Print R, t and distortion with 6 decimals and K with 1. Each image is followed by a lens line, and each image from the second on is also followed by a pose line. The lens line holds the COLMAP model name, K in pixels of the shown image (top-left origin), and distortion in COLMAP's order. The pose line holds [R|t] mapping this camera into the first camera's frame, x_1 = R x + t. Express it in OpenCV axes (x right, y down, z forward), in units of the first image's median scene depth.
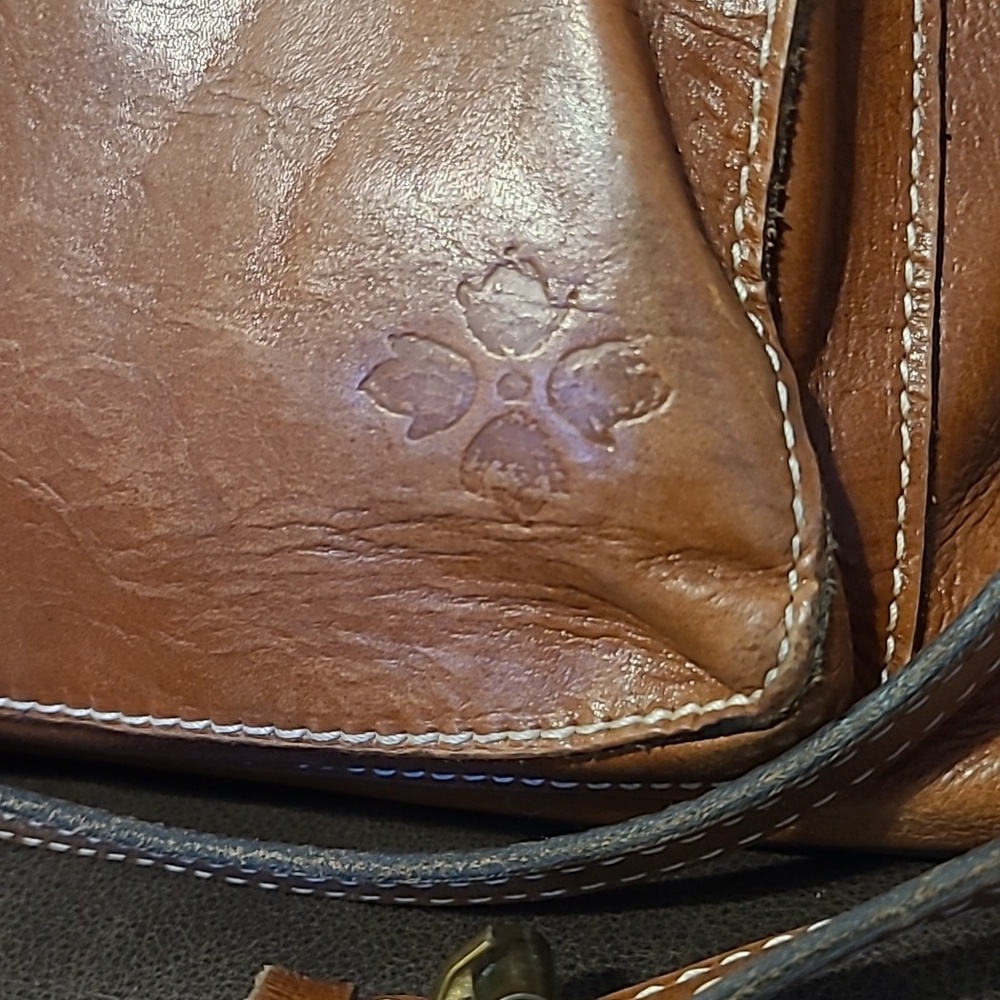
lens RADIAL K [[1707.8, 0, 560.2], [0, 1707.8, 498.9], [0, 0, 1]] dist [0.027233, 0.158343]
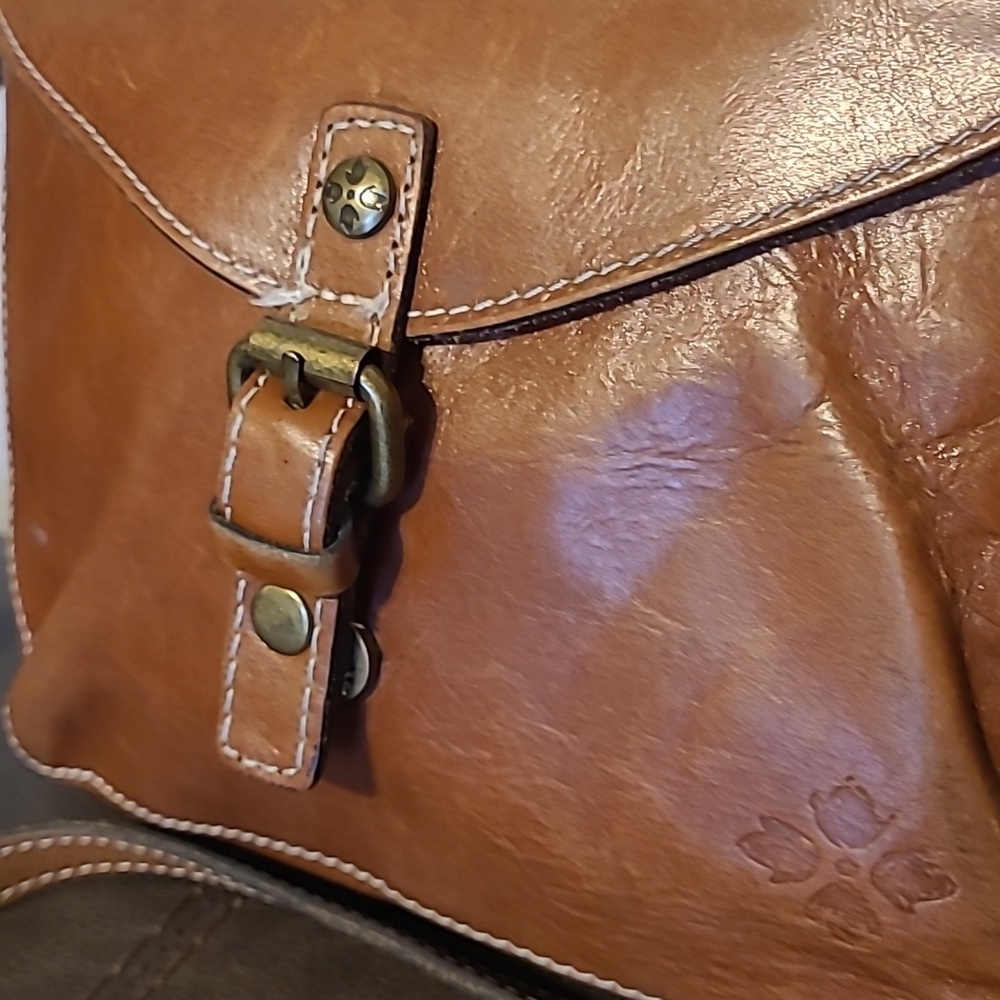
lens RADIAL K [[1707.8, 0, 560.2], [0, 1707.8, 498.9], [0, 0, 1]] dist [0.027233, 0.158343]
pose [[0.991991, 0.042605, -0.118907, -0.106083], [-0.009233, 0.963335, 0.268141, -0.738556], [0.125971, -0.264896, 0.956013, -0.324401]]
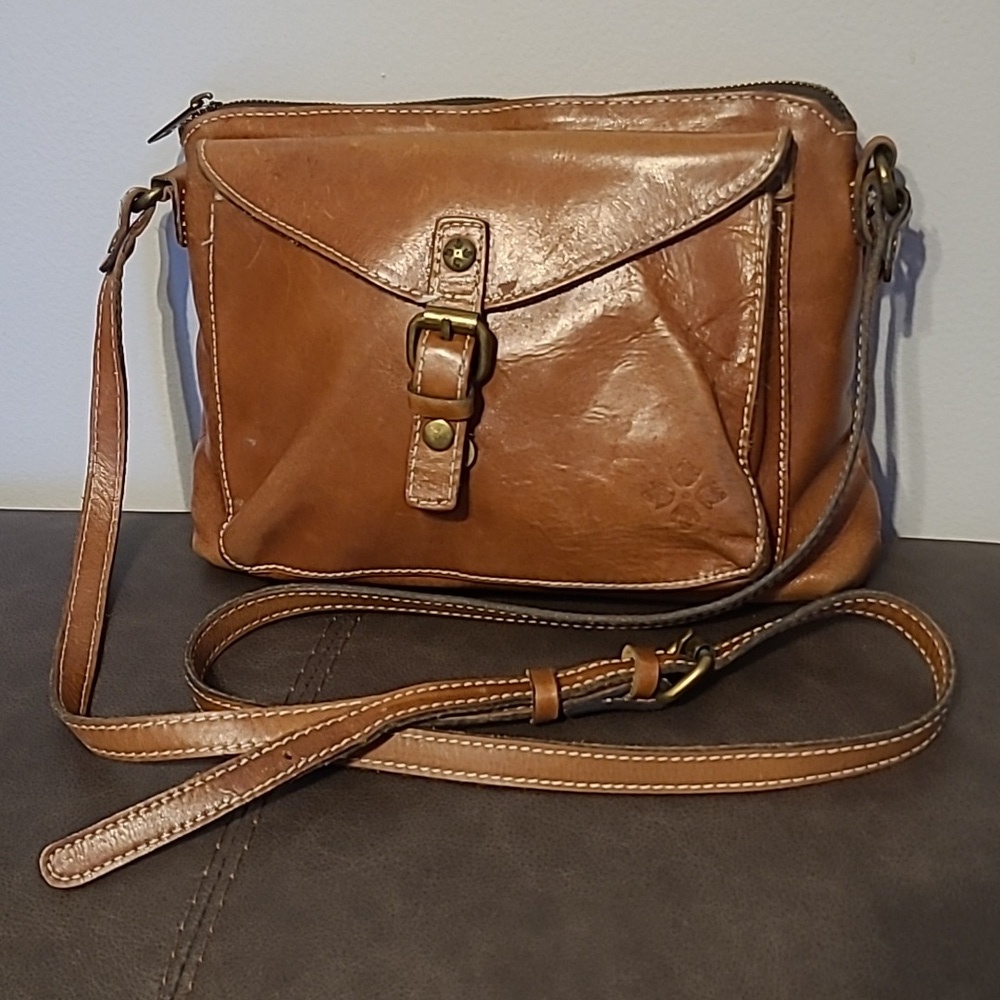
lens RADIAL K [[1707.8, 0, 560.2], [0, 1707.8, 498.9], [0, 0, 1]] dist [0.027233, 0.158343]
pose [[0.979095, -0.077712, 0.187973, -0.979956], [0.037129, 0.976894, 0.210476, -0.839627], [-0.199986, -0.199097, 0.959357, -2.480757]]
